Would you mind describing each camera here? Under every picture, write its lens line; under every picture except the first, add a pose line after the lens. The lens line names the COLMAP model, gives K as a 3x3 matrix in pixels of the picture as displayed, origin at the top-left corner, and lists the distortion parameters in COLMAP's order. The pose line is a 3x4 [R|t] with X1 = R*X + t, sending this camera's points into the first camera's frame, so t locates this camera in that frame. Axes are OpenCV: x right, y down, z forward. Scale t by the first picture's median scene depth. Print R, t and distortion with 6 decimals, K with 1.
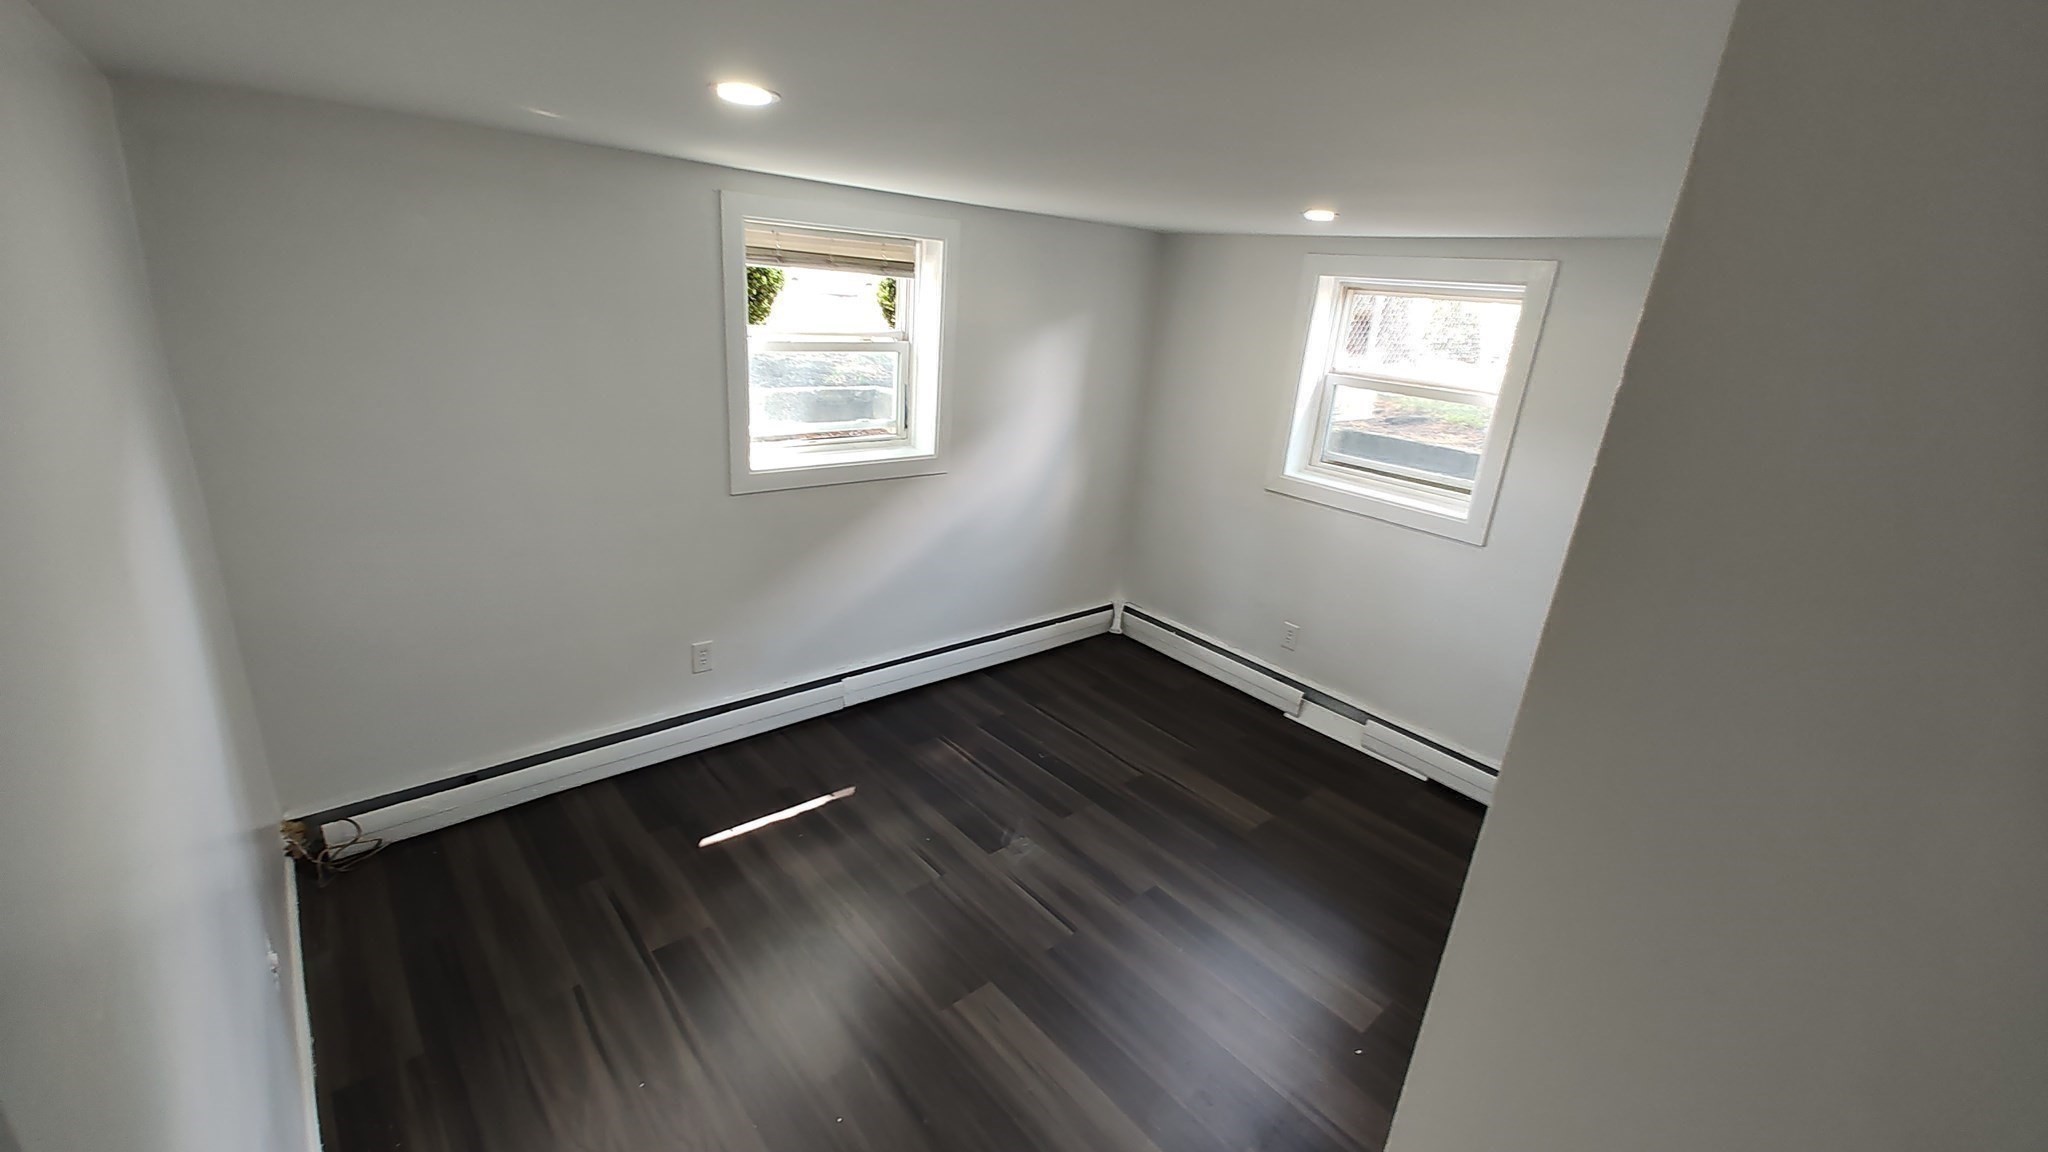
lens RADIAL K [[851.5, 0, 1032.5], [0, 851.5, 573.3], [0, 0, 1]] dist [-0.001316, 0.000132]
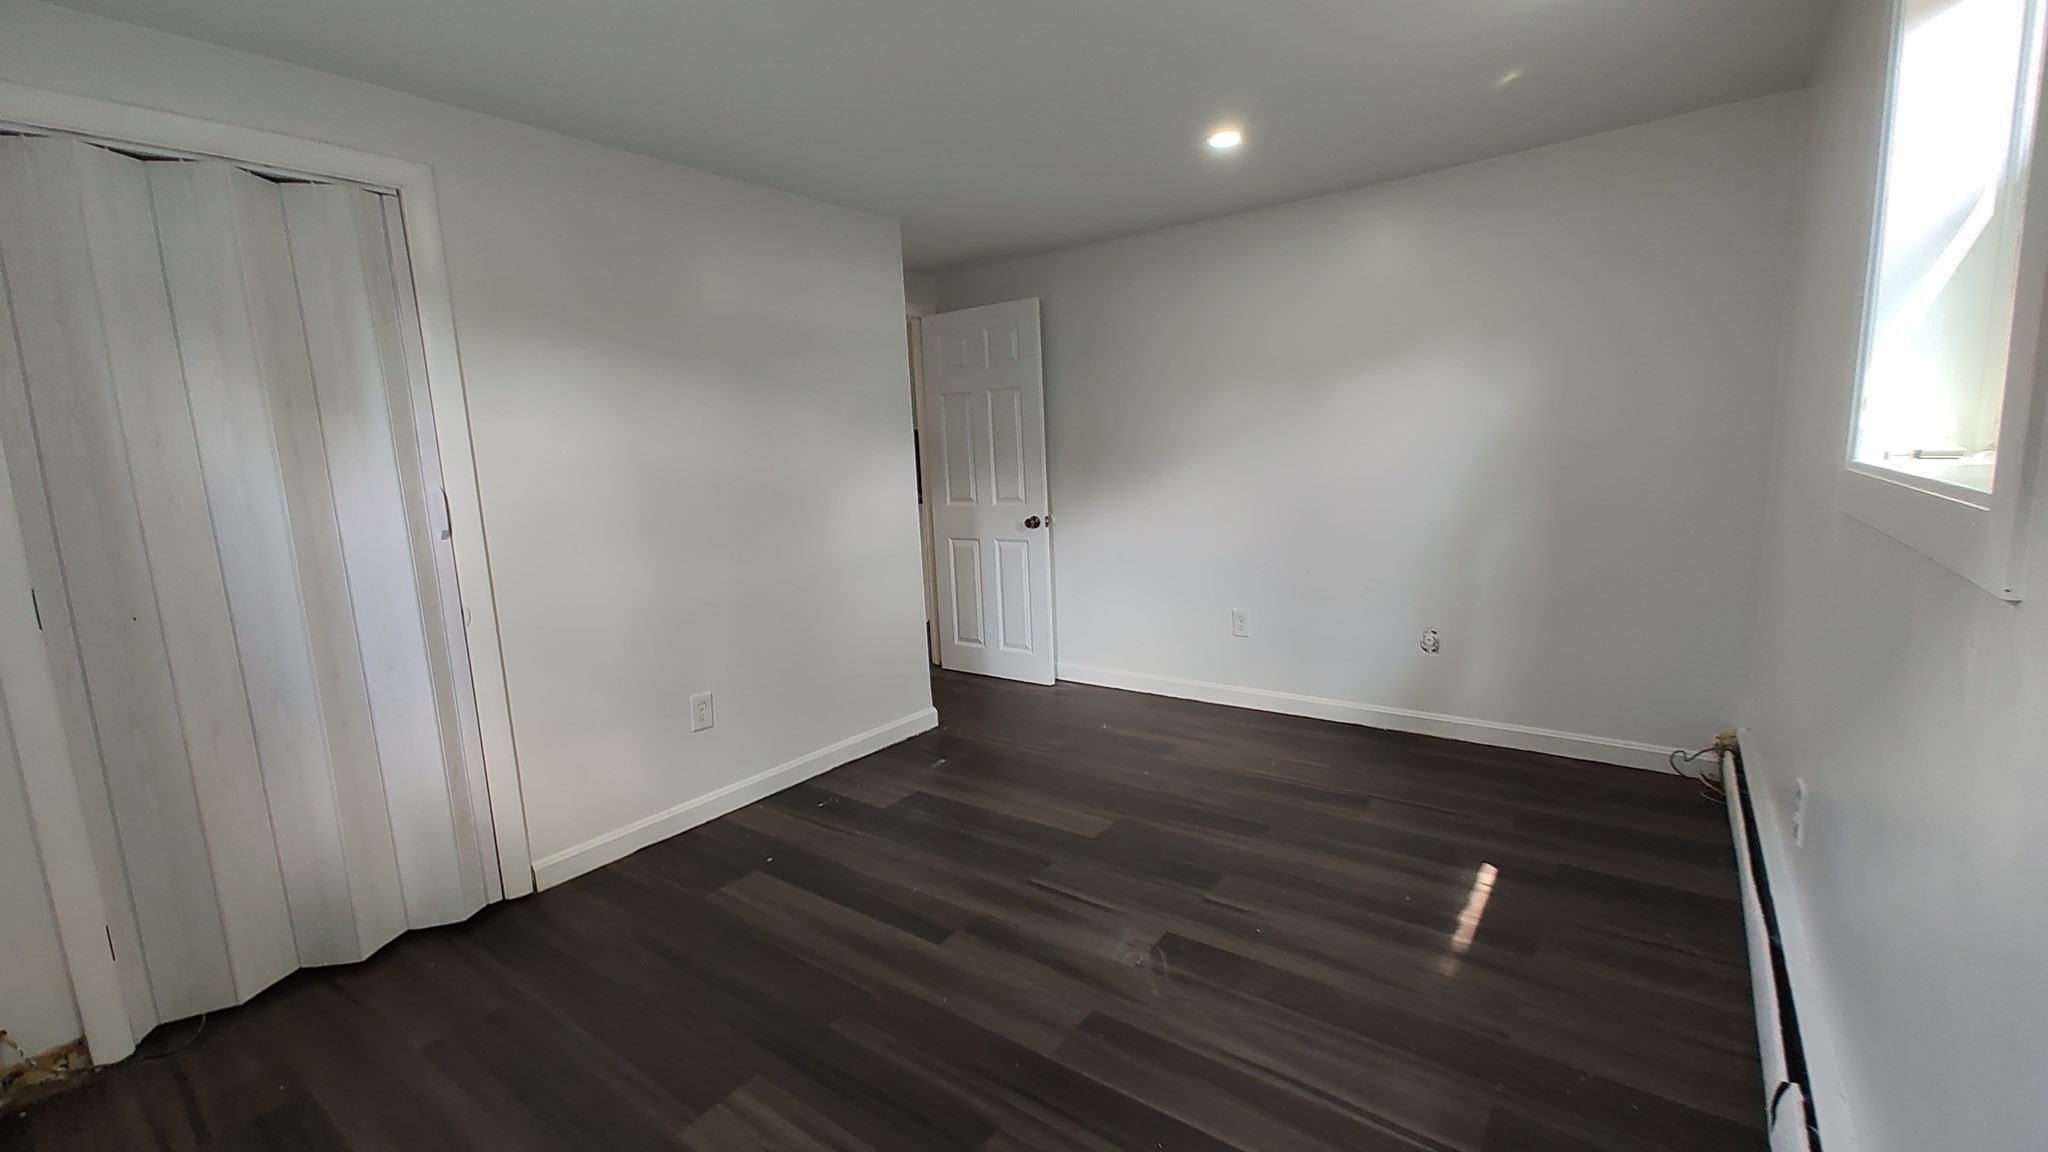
lens RADIAL K [[854.8, 0, 1014.2], [0, 854.8, 574.6], [0, 0, 1]] dist [0.002015, 0.000283]
pose [[-0.983258, -0.006099, -0.182118, 0.170604], [-0.086870, 0.894248, 0.439060, -0.203375], [0.160181, 0.447530, -0.879806, 1.190932]]
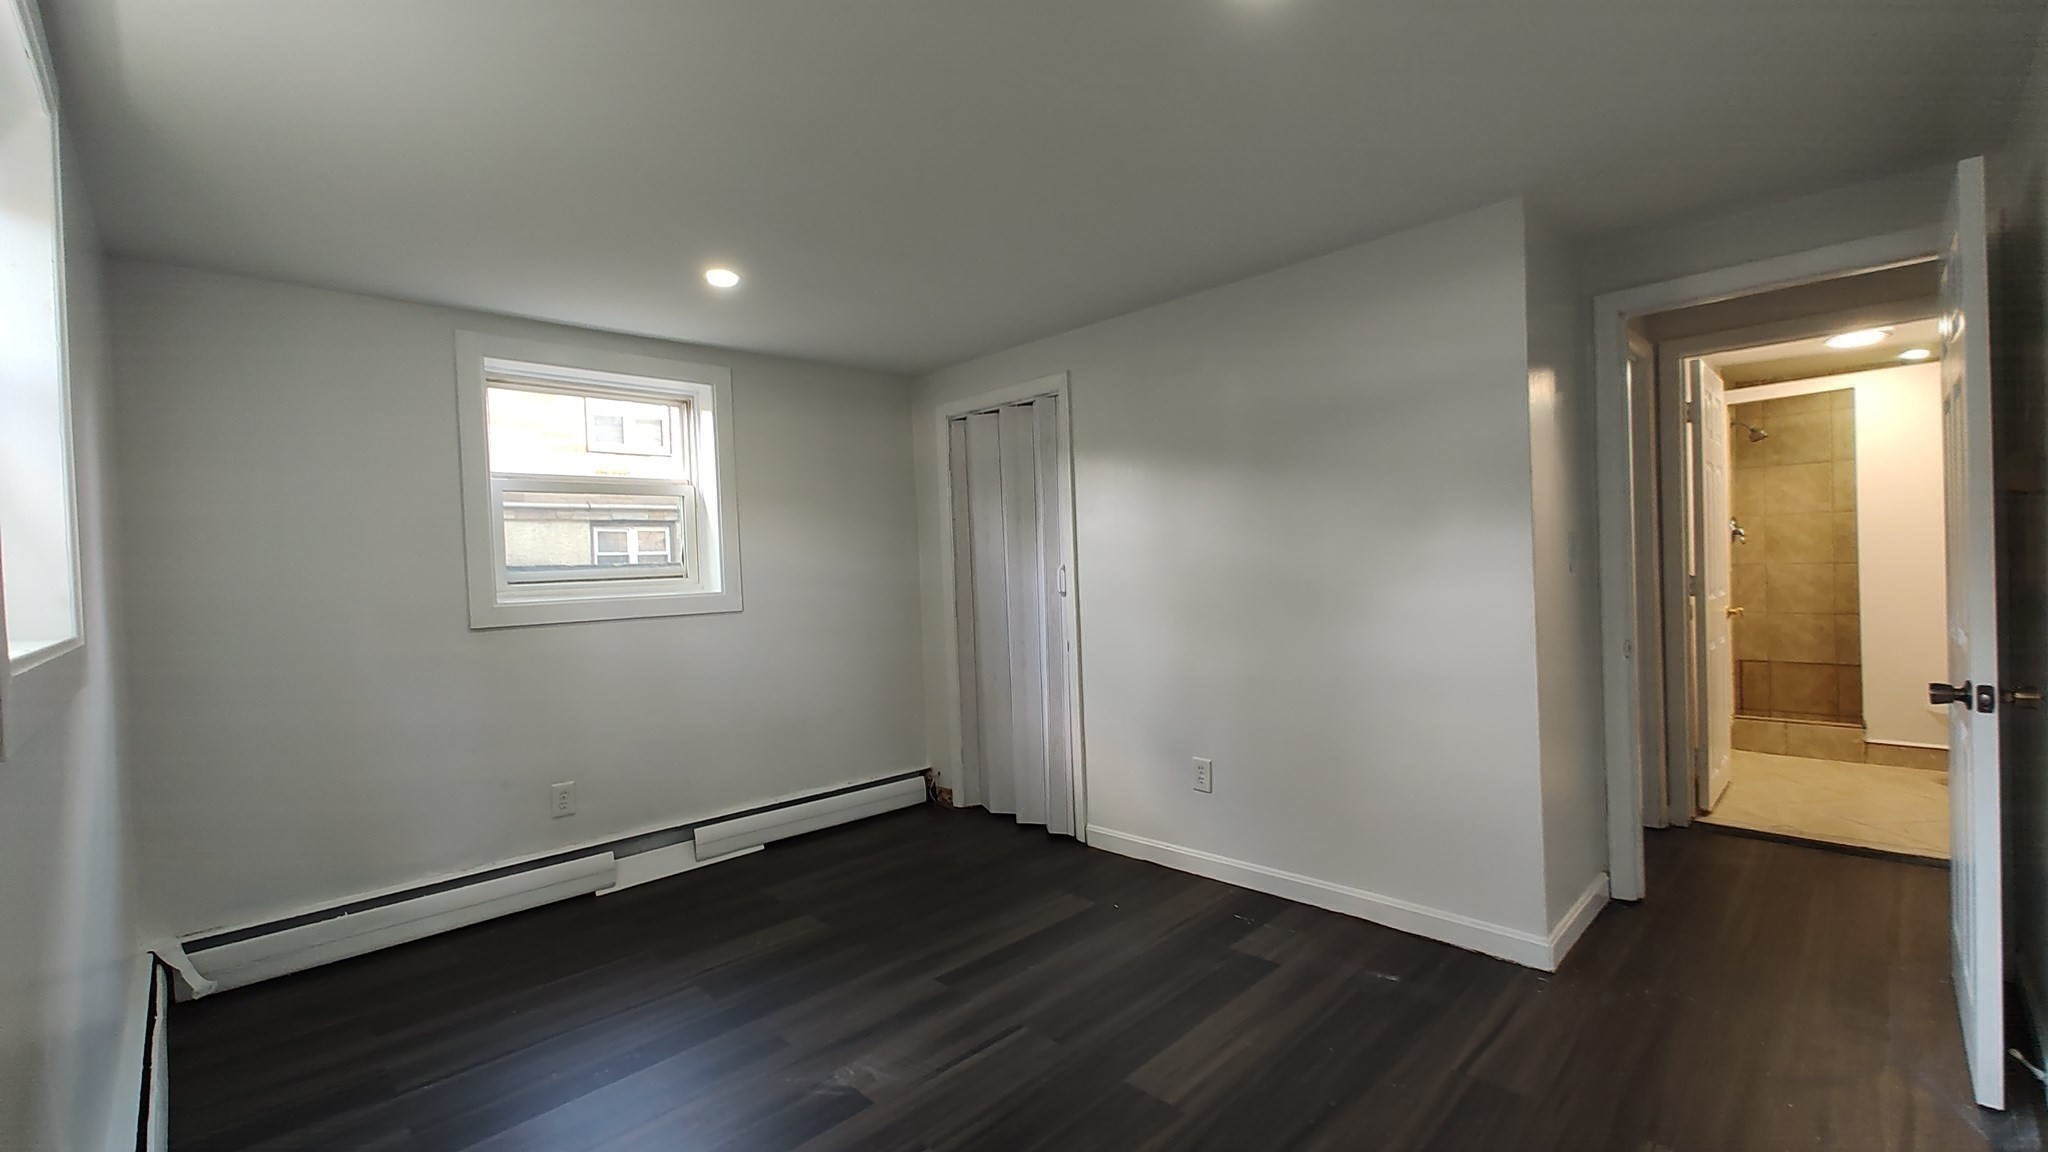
lens RADIAL K [[852.4, 0, 1013.4], [0, 852.4, 577.9], [0, 0, 1]] dist [0.001555, 0.000190]
pose [[-0.046221, -0.091377, 0.994743, -0.531106], [0.353008, 0.930062, 0.101838, -0.055081], [-0.934478, 0.355859, -0.010732, 0.614125]]
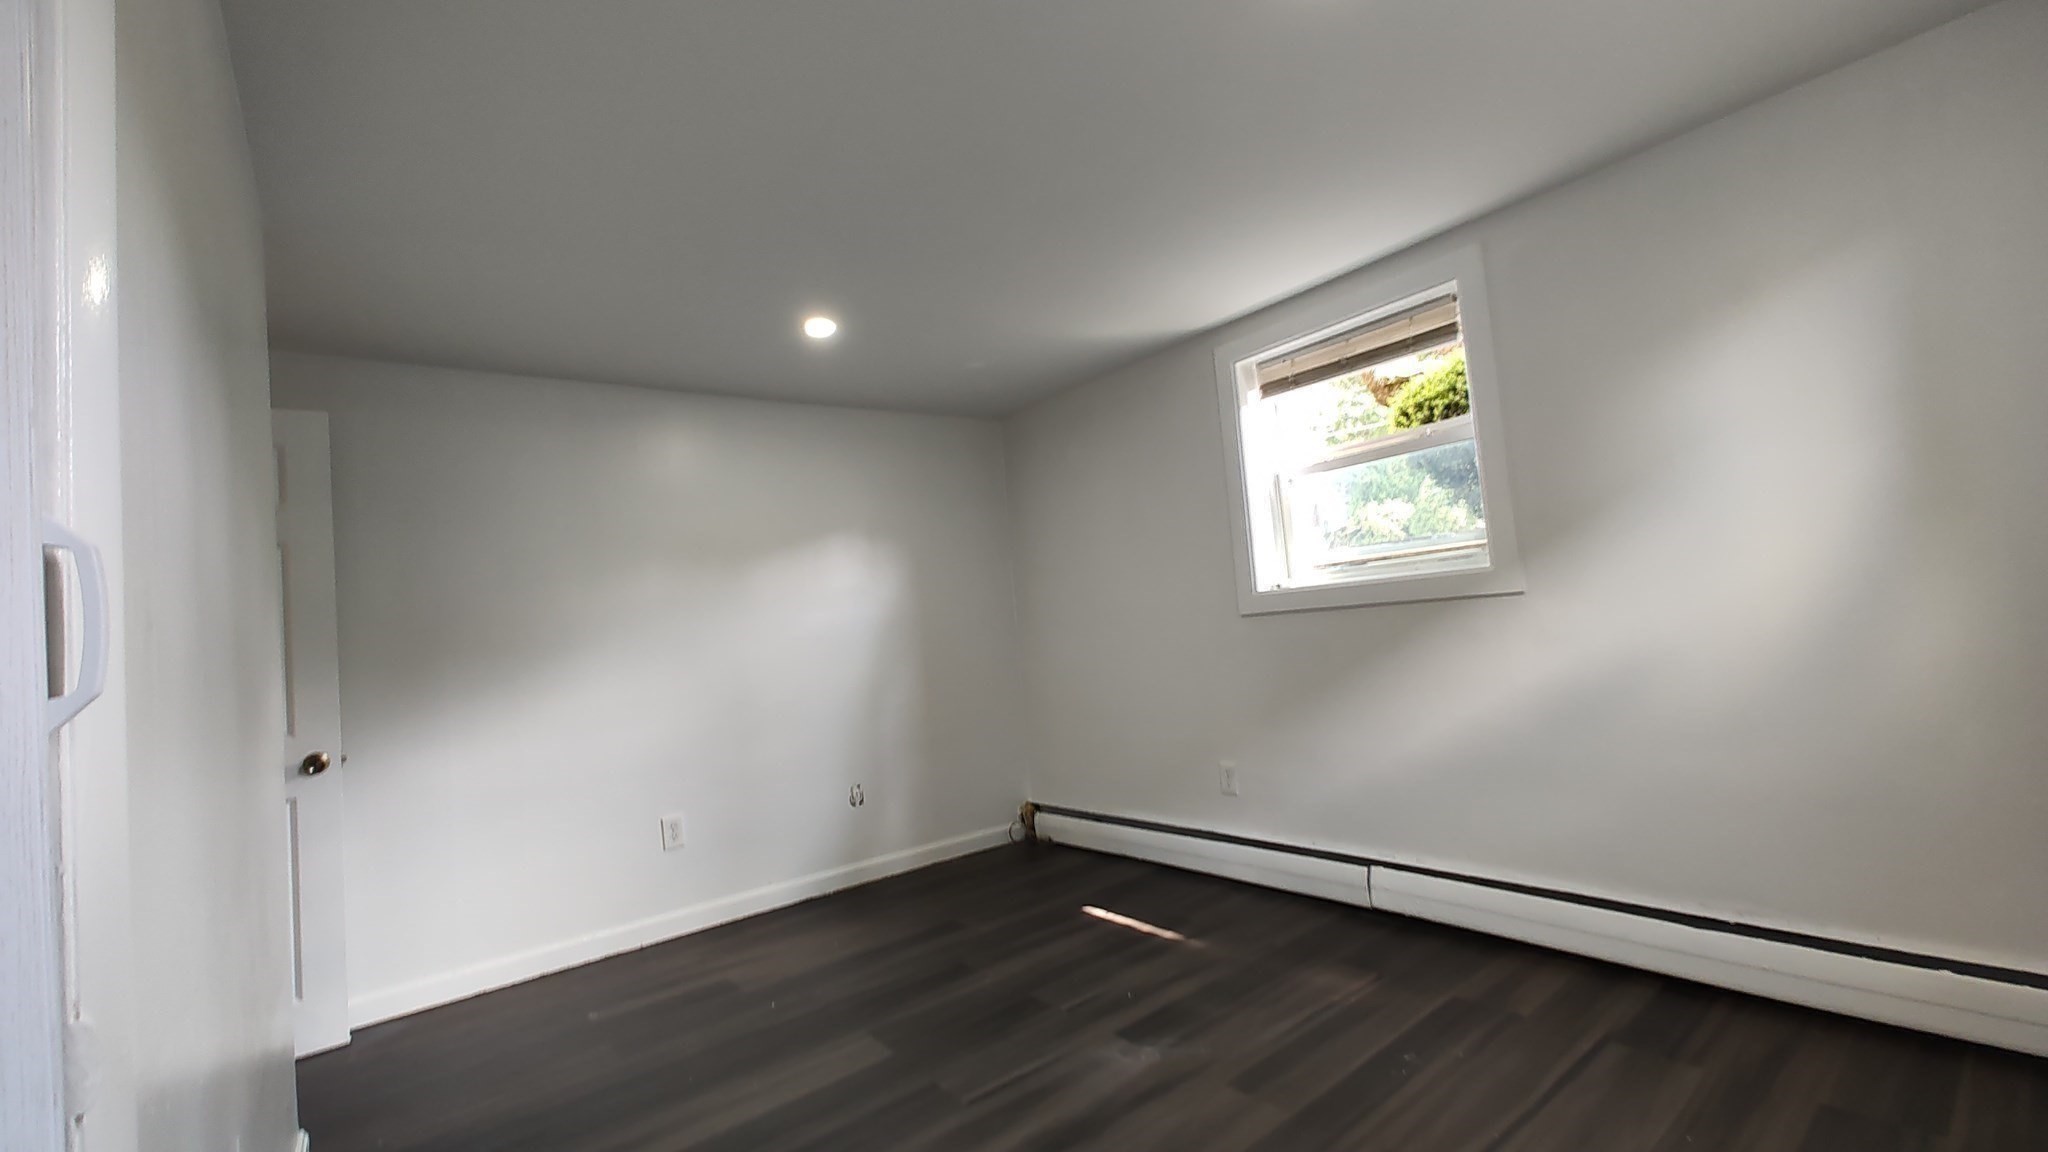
lens RADIAL K [[852.4, 0, 1013.4], [0, 852.4, 577.9], [0, 0, 1]] dist [0.001555, 0.000190]
pose [[-0.083431, -0.132478, -0.987668, 0.600400], [-0.241523, 0.964261, -0.108937, 0.036791], [0.966802, 0.229456, -0.112446, 0.727925]]
